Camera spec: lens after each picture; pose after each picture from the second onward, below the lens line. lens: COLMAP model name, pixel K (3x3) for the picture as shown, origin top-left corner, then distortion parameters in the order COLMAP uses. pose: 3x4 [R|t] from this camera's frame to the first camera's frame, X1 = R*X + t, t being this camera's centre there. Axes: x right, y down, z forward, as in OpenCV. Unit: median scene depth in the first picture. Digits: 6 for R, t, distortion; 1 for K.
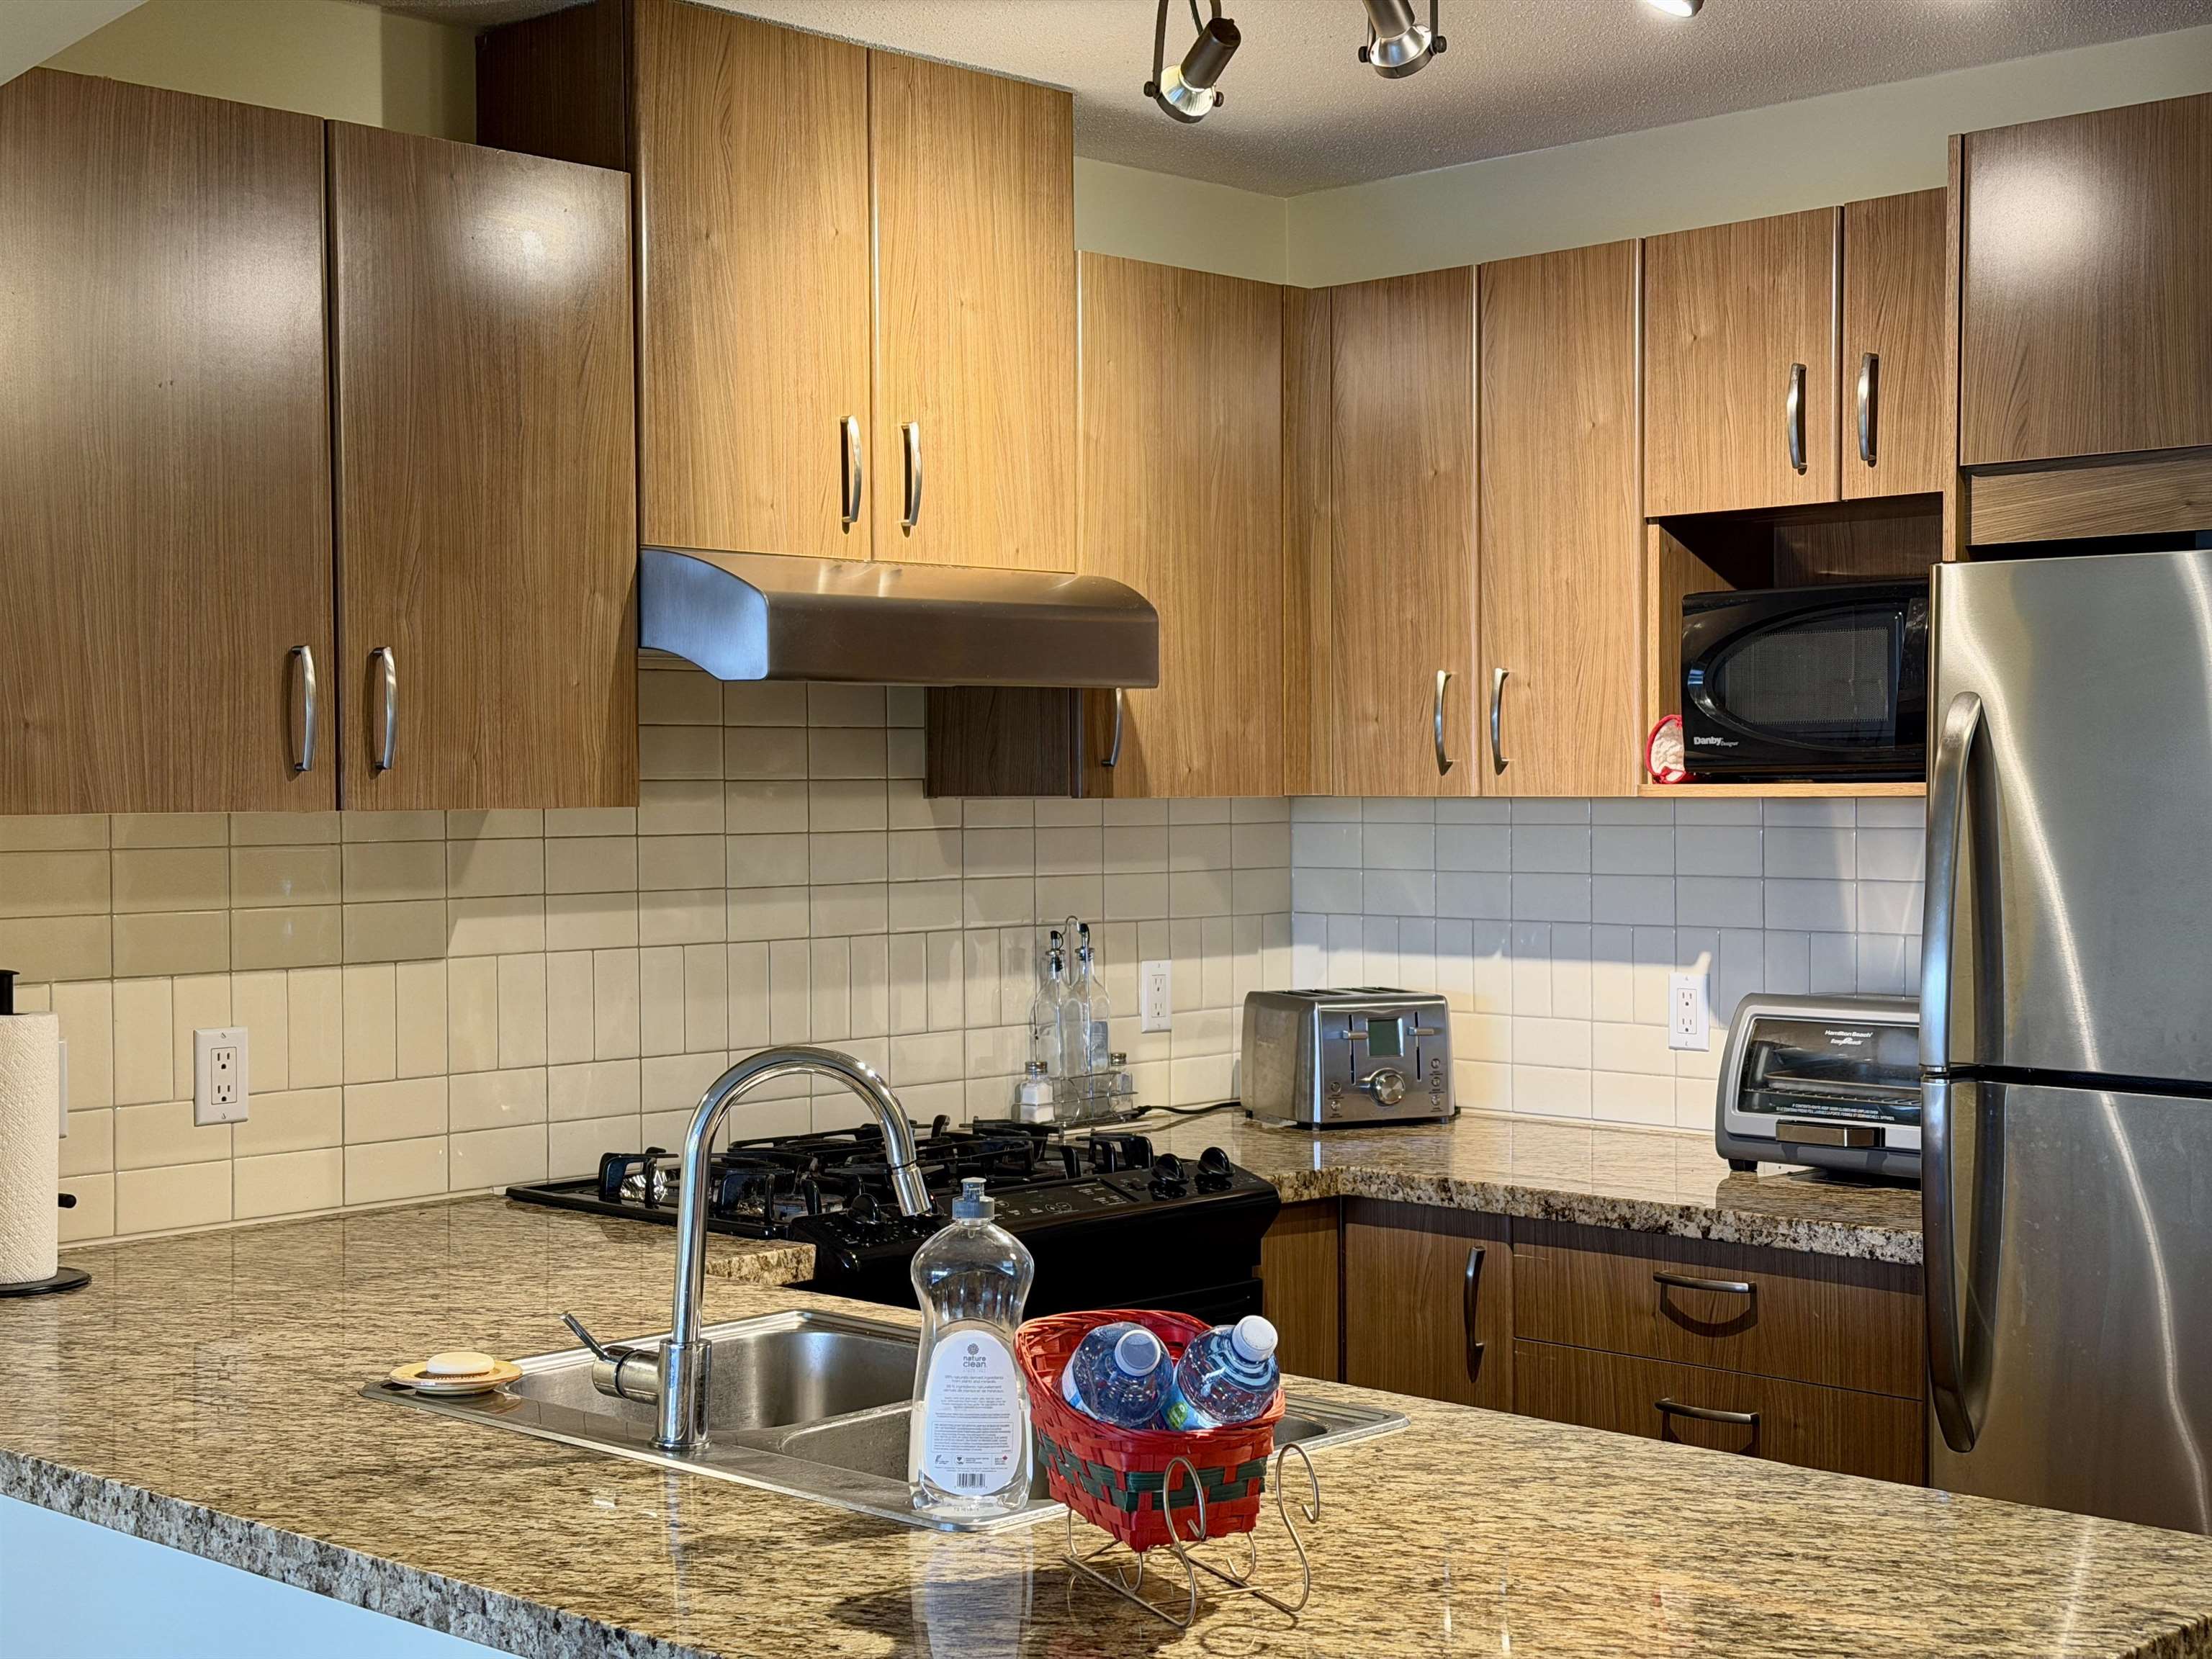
lens RADIAL K [[3089.3, 0, 1104.5], [0, 3089.3, 827.2], [0, 0, 1]] dist [0.243934, 0.000000]
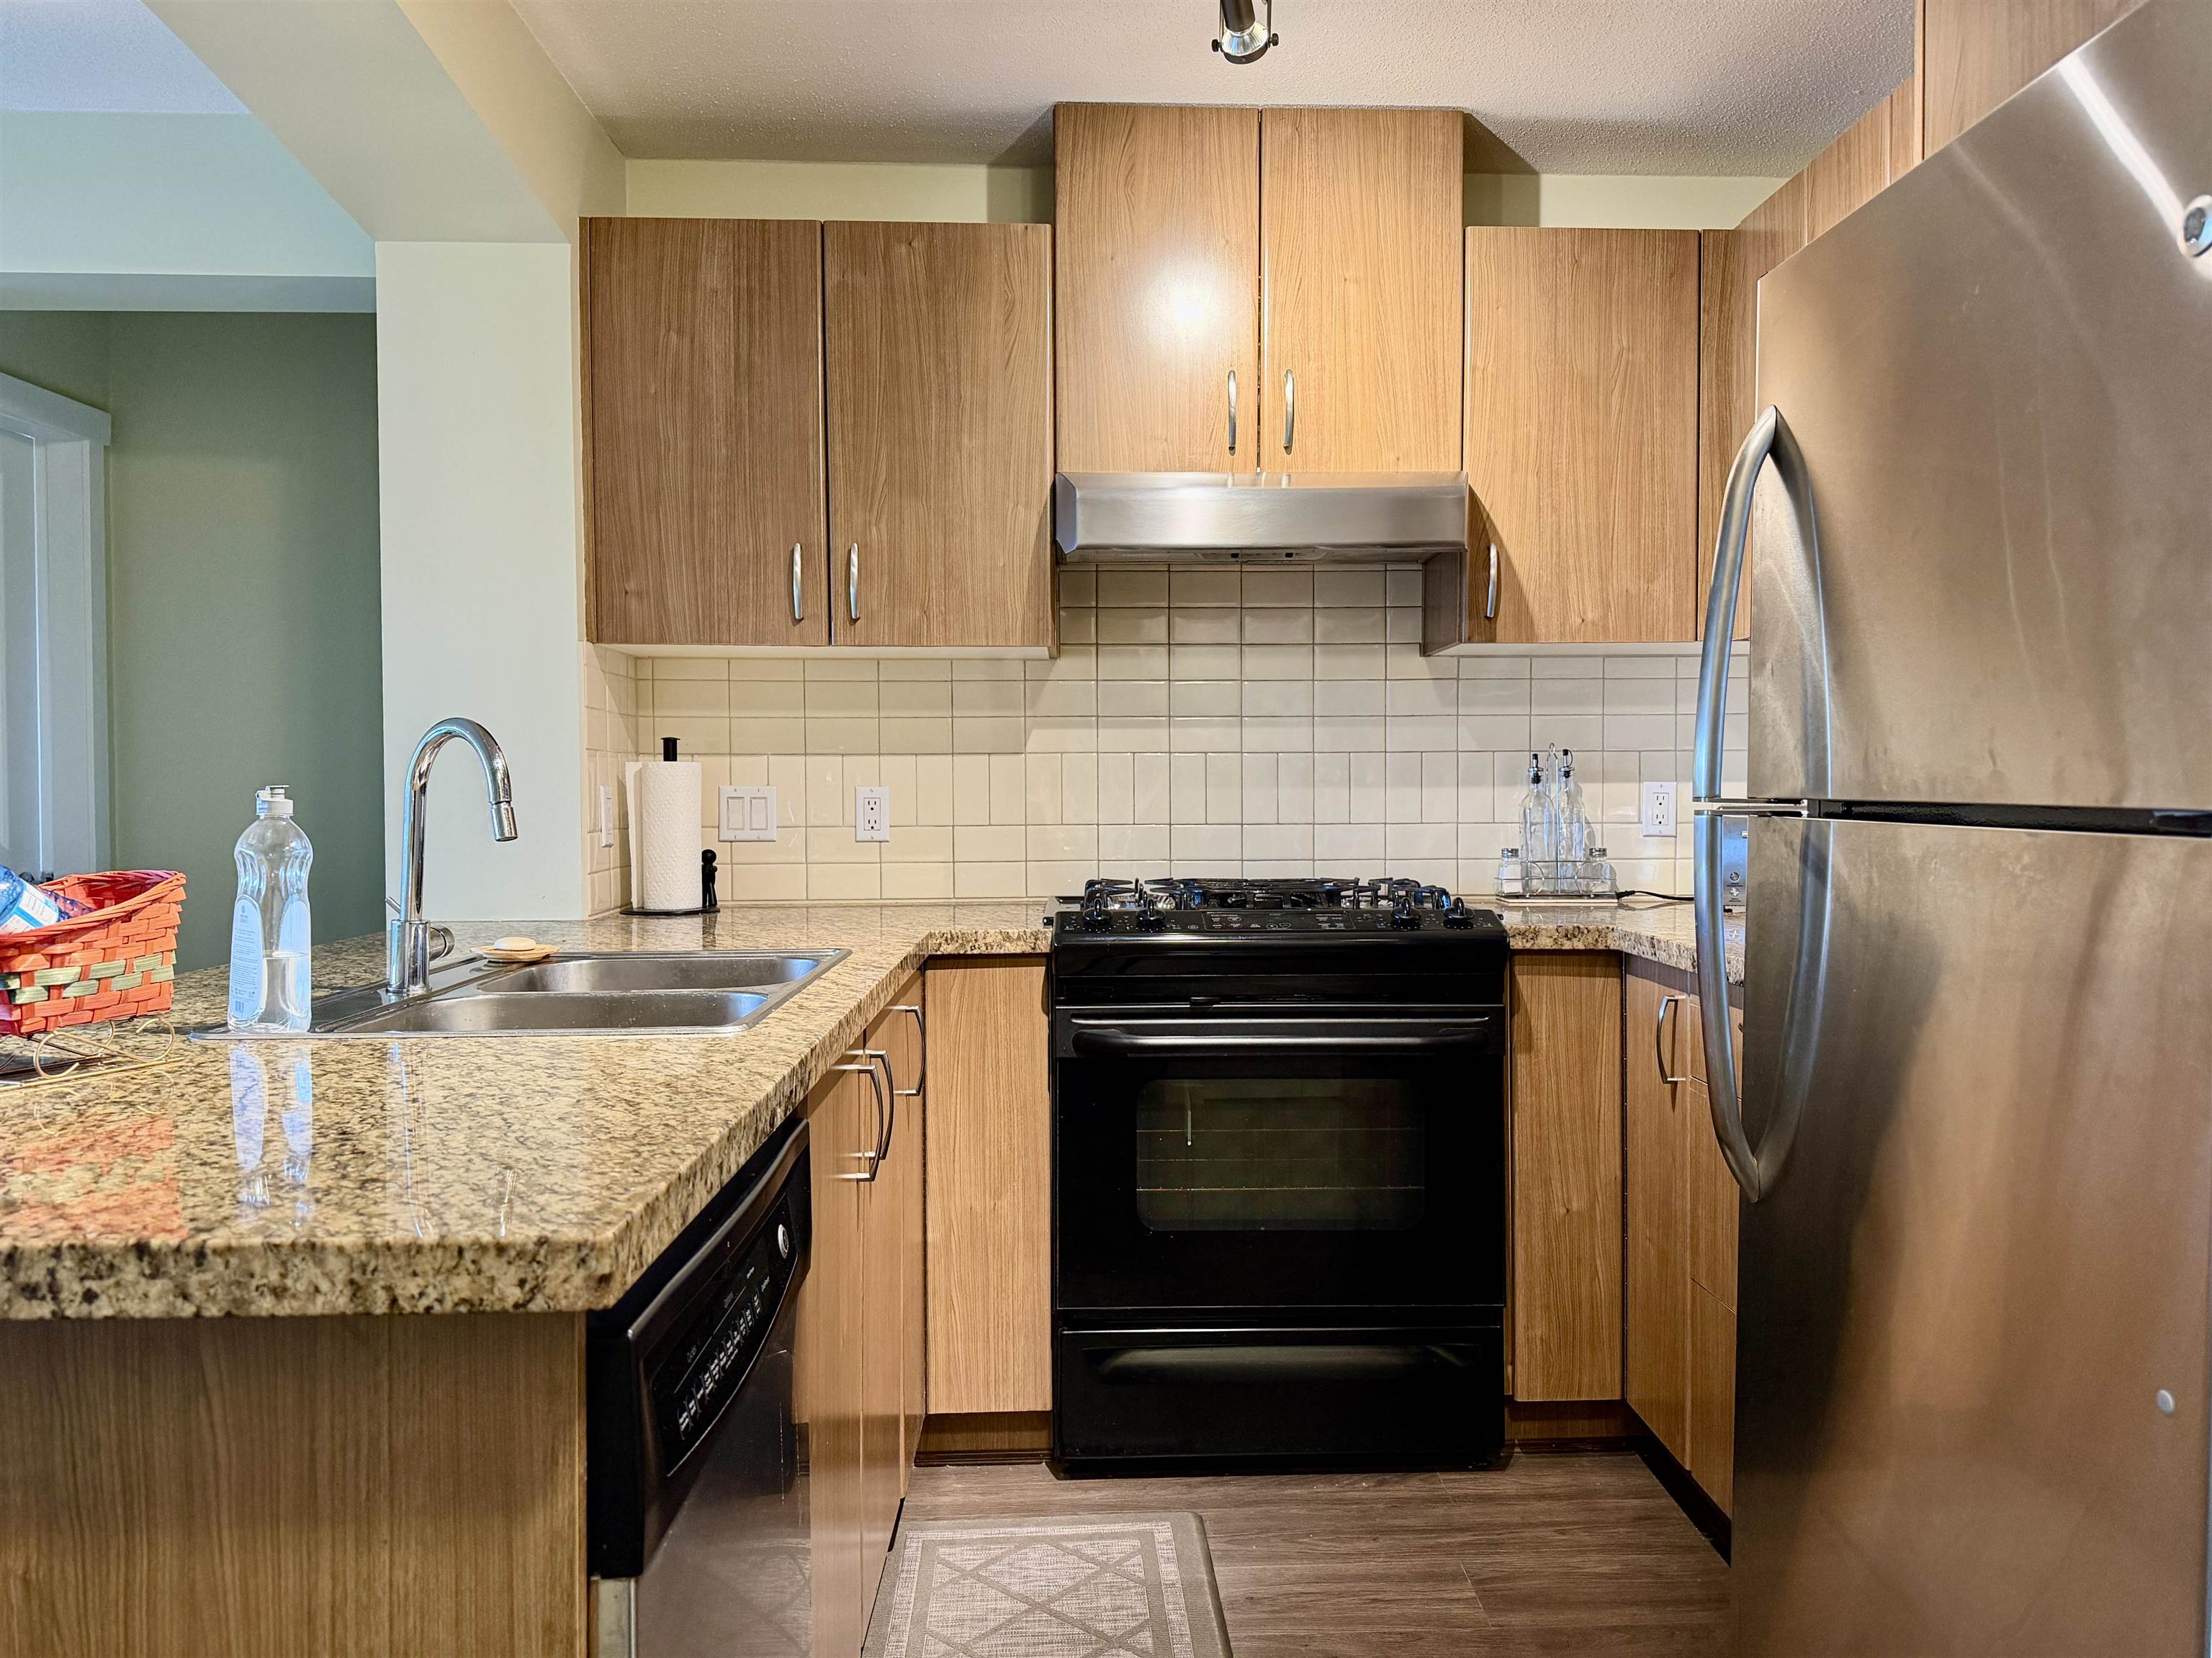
lens RADIAL K [[1584.2, 0, 1114.5], [0, 1584.2, 823.5], [0, 0, 1]] dist [0.086113, -0.005488]
pose [[0.726143, 0.018786, -0.687287, 0.384447], [-0.011789, 0.999820, 0.014874, 0.064859], [0.687443, -0.002698, 0.726234, 0.428013]]
